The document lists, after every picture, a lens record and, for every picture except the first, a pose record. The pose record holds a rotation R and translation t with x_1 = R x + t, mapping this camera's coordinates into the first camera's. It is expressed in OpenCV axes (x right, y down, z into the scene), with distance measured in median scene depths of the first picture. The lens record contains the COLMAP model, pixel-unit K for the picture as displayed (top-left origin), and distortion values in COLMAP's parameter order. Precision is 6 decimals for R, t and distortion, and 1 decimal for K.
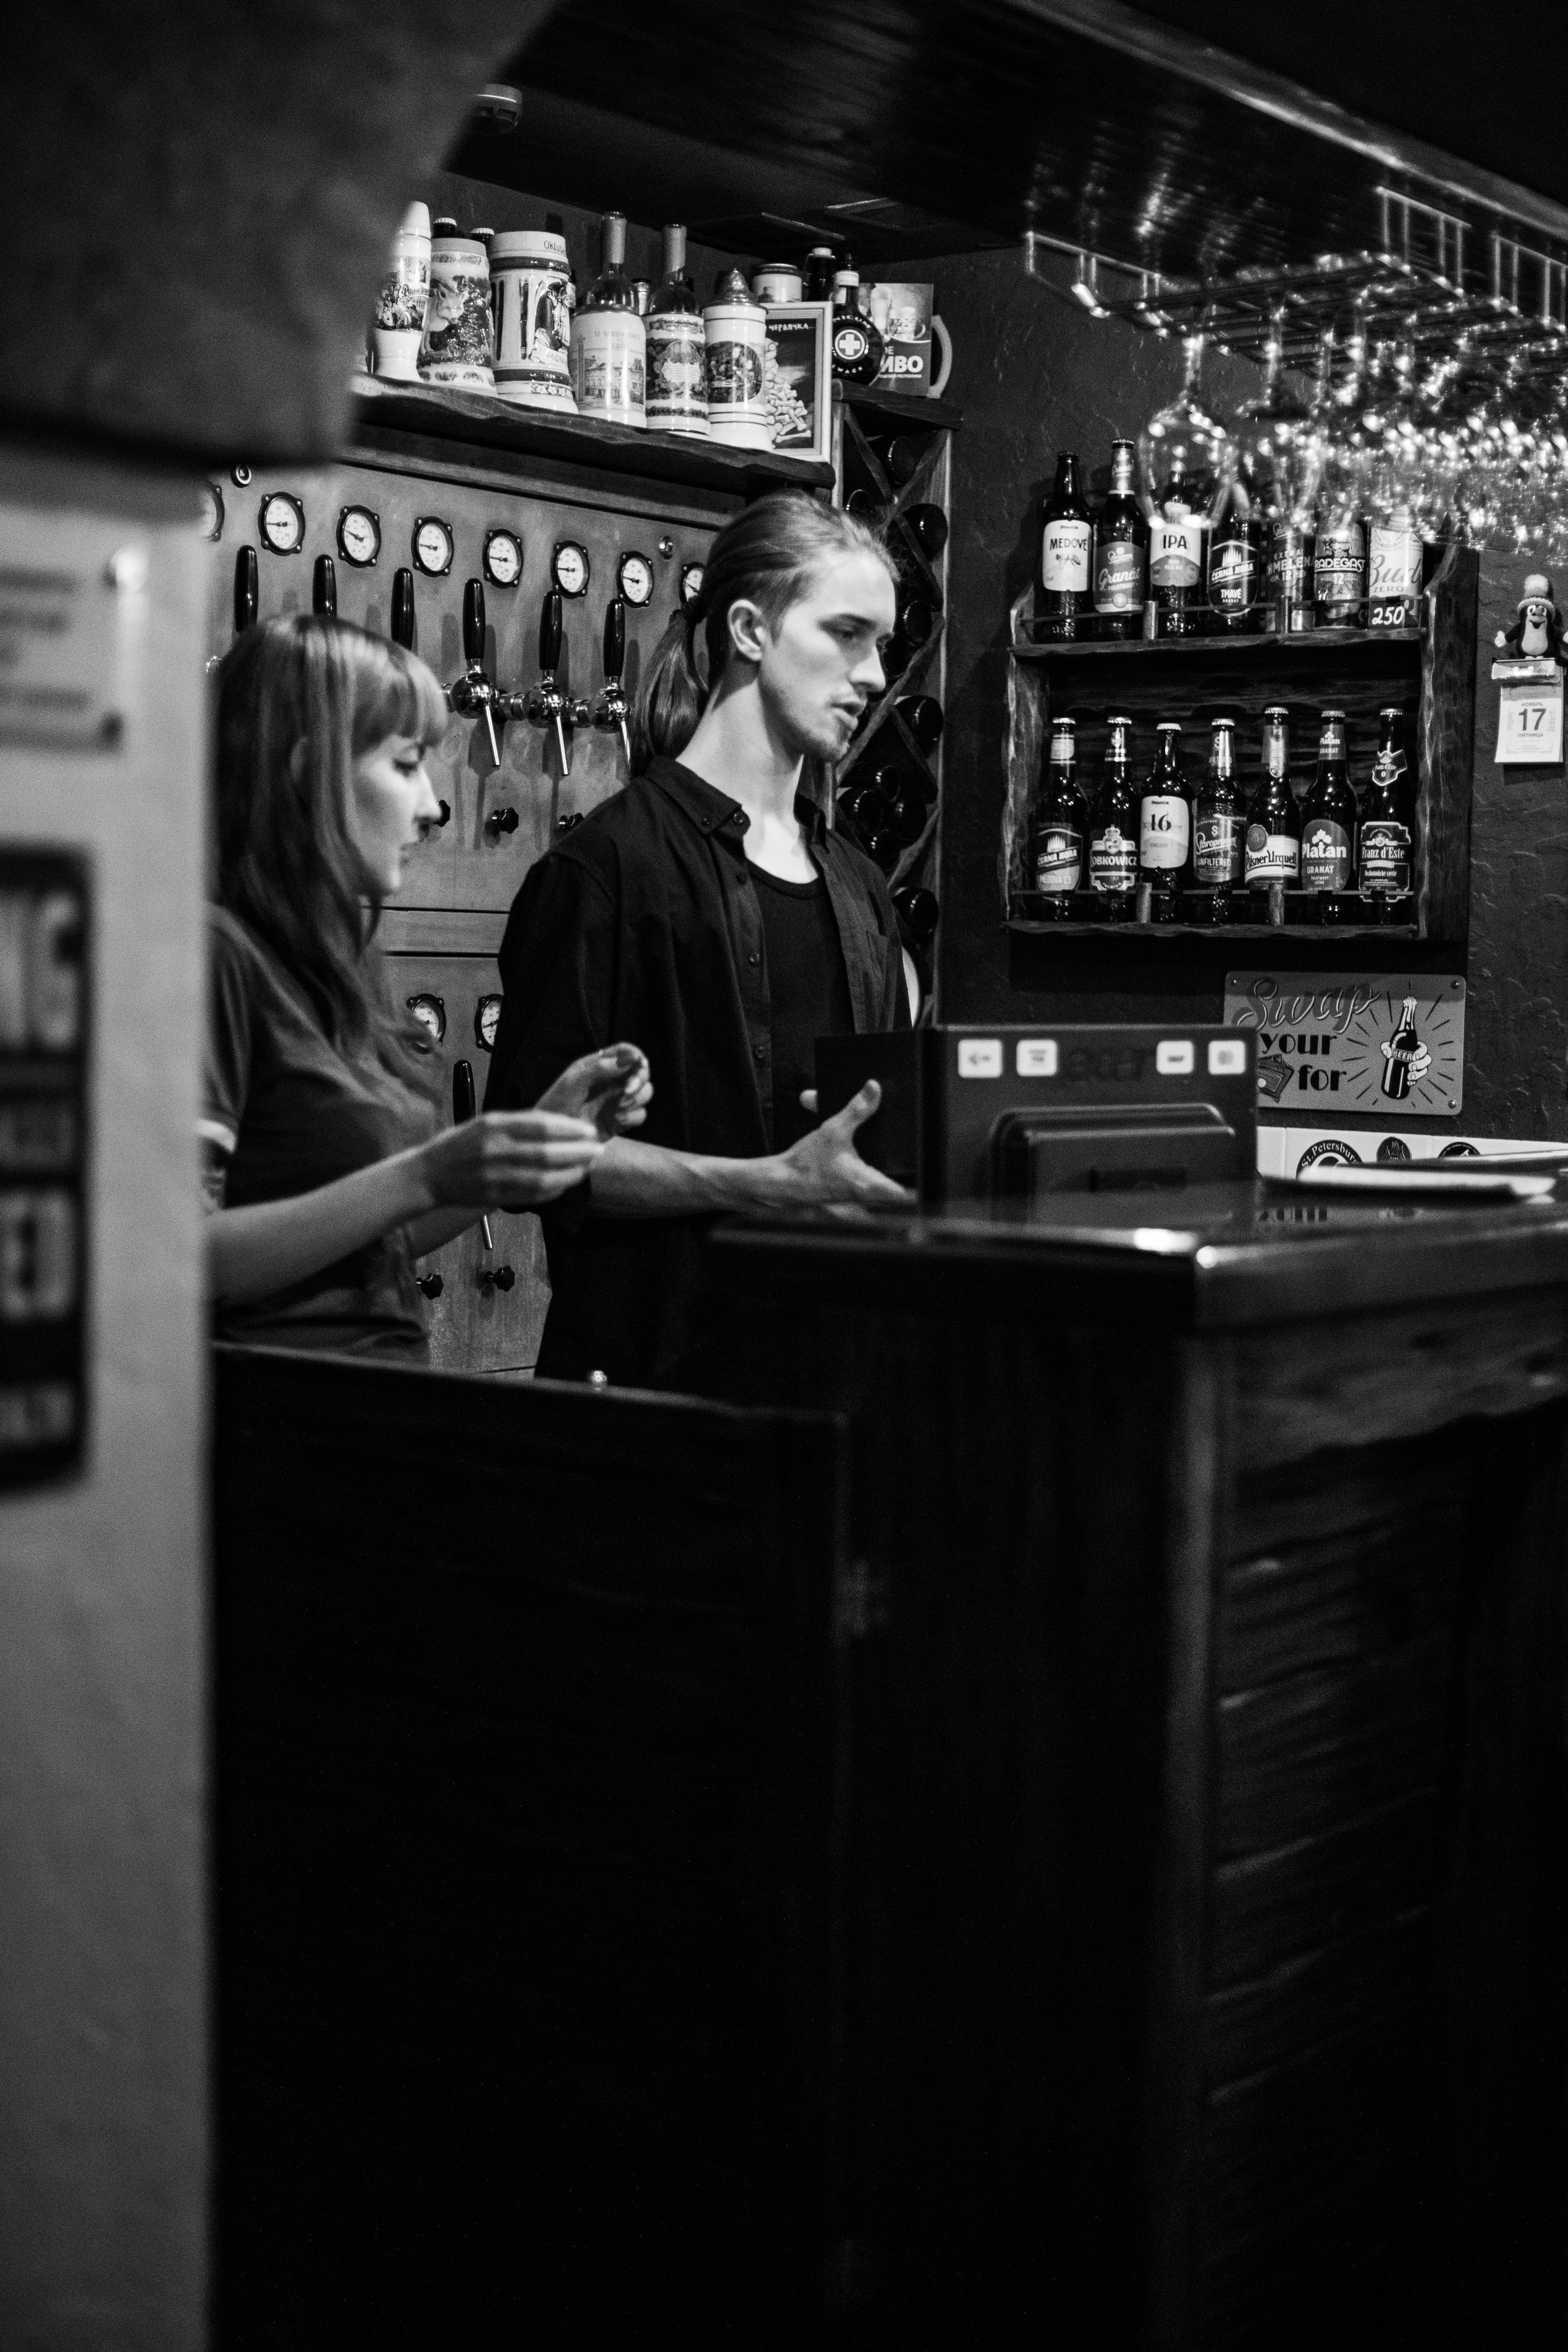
lens RADIAL K [[3357.4, 0, 784.0], [0, 3357.4, 1176.0], [0, 0, 1]] dist [-0.148988, 0.029874]
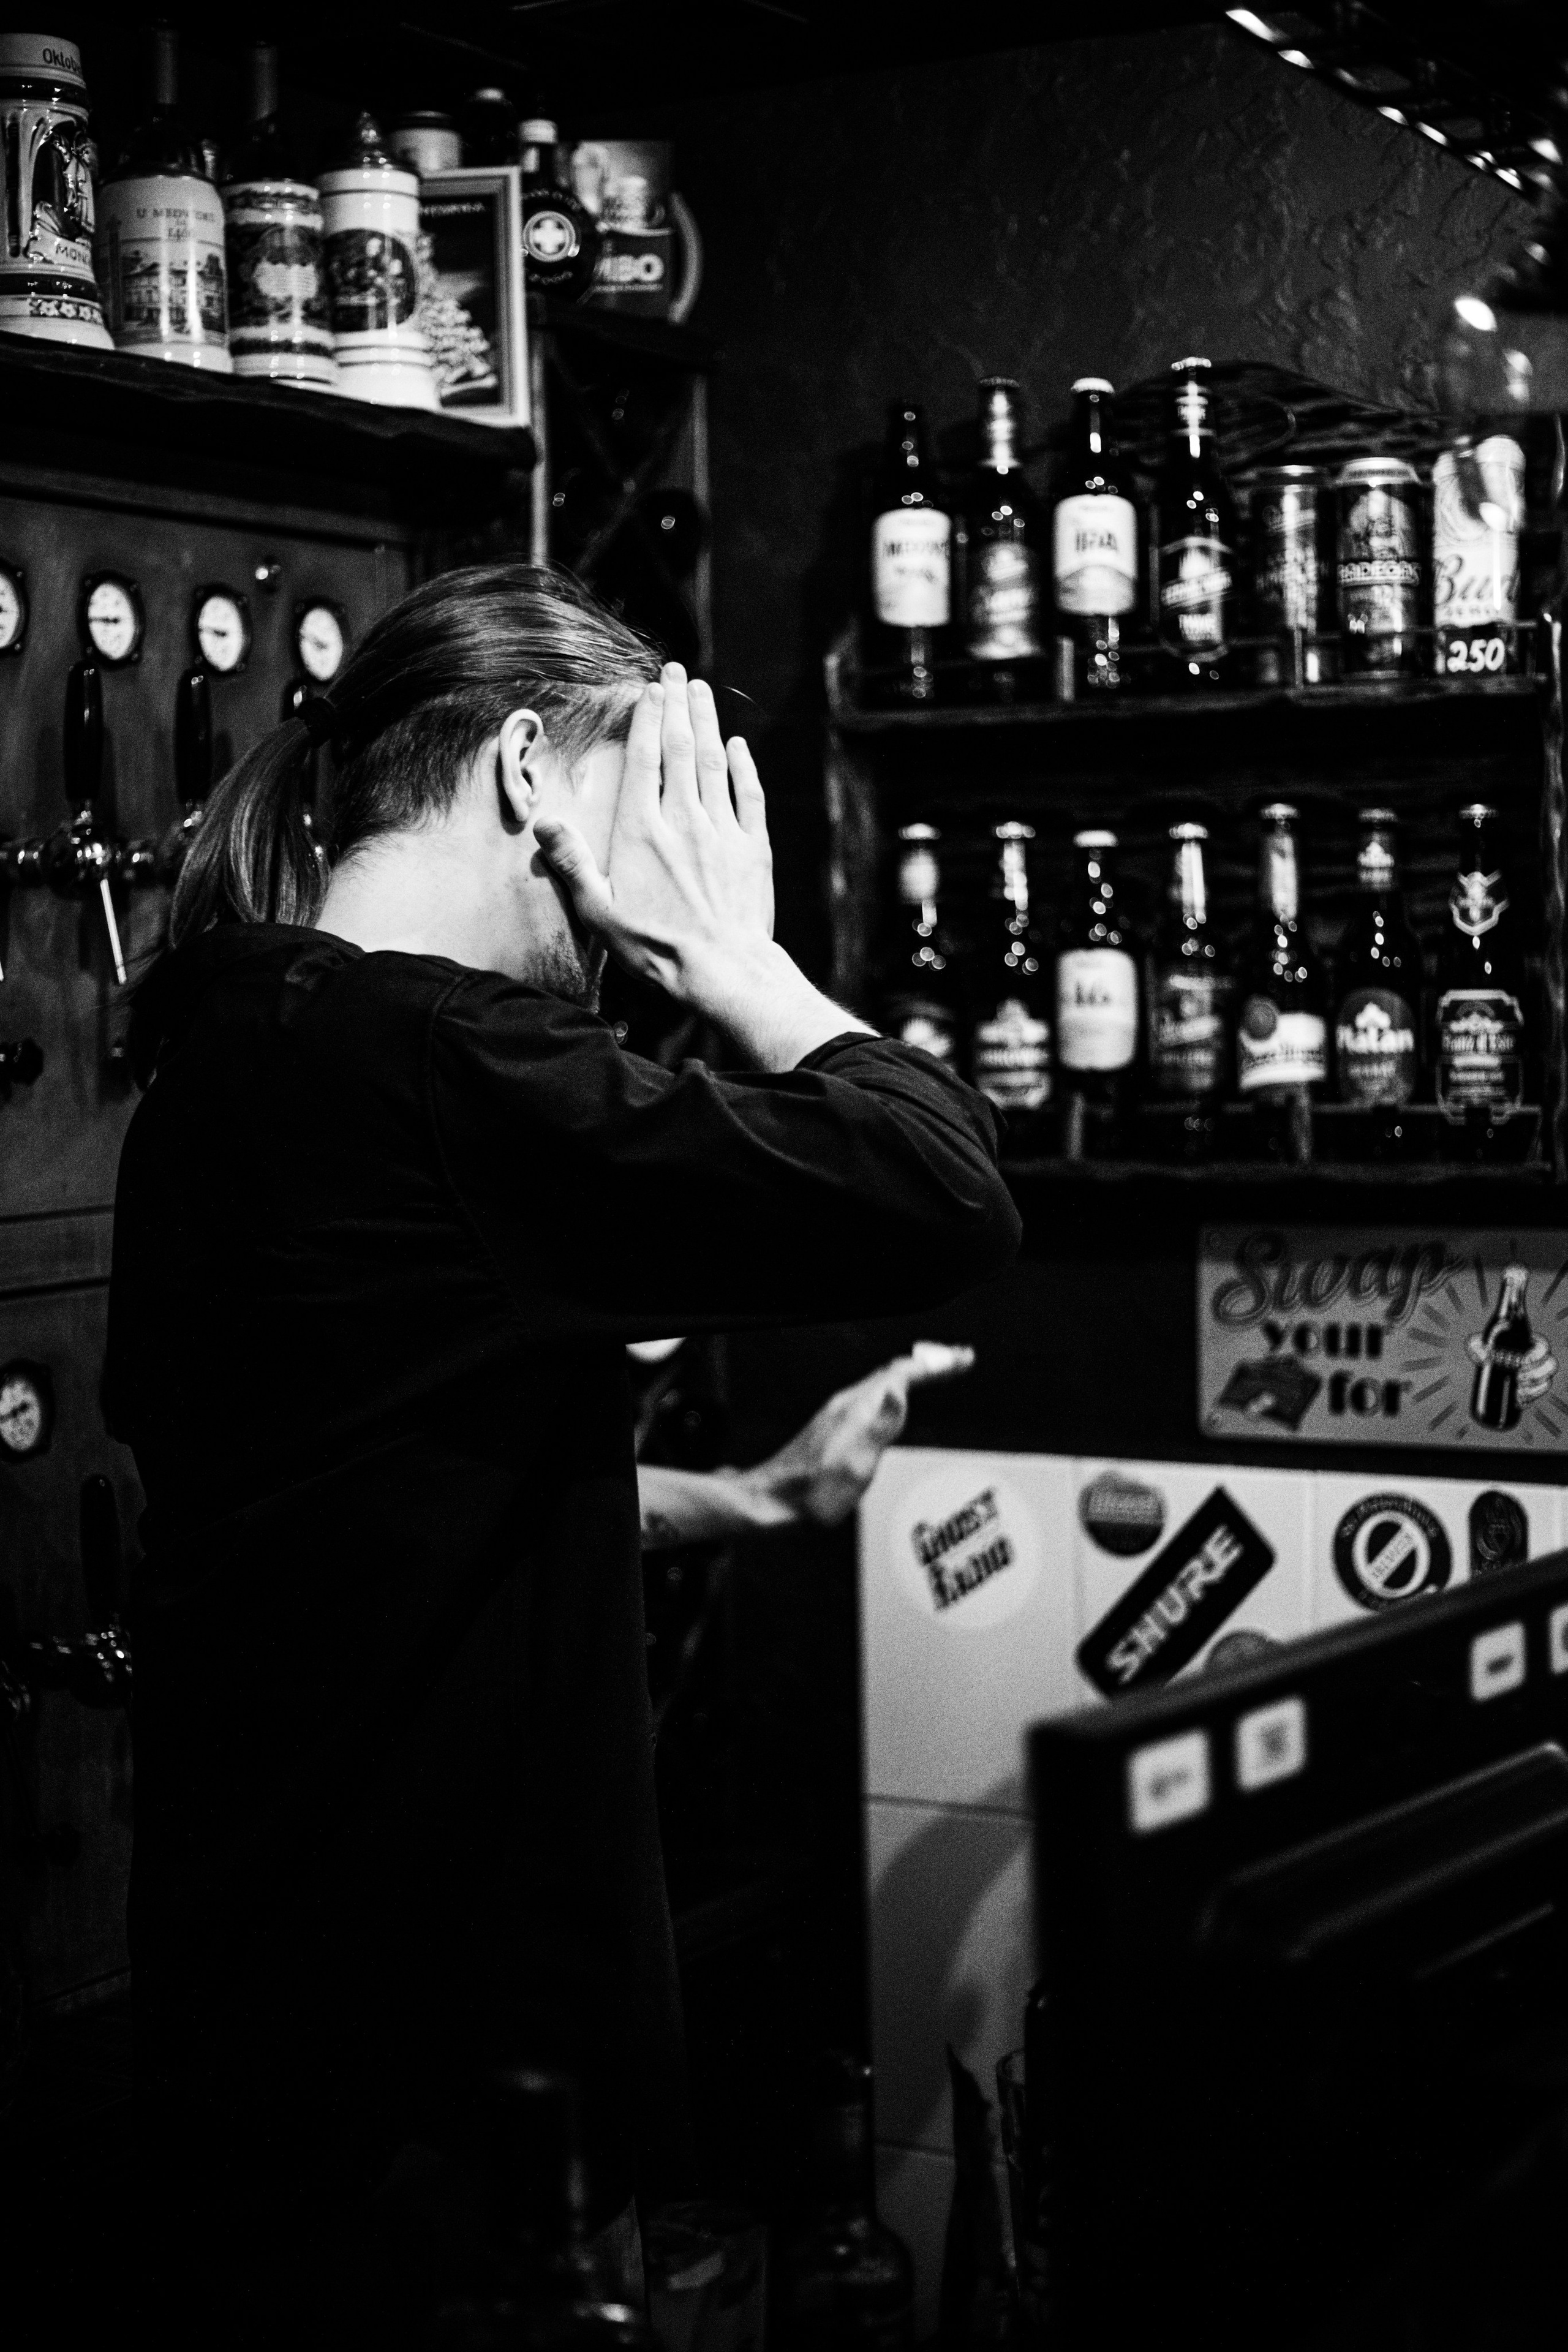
lens RADIAL K [[3357.4, 0, 784.0], [0, 3357.4, 1176.0], [0, 0, 1]] dist [-0.148988, 0.029874]
pose [[0.989319, -0.051591, 0.136334, -0.031083], [0.050995, 0.998668, 0.007859, -0.081400], [-0.136558, -0.000823, 0.990632, 0.398953]]
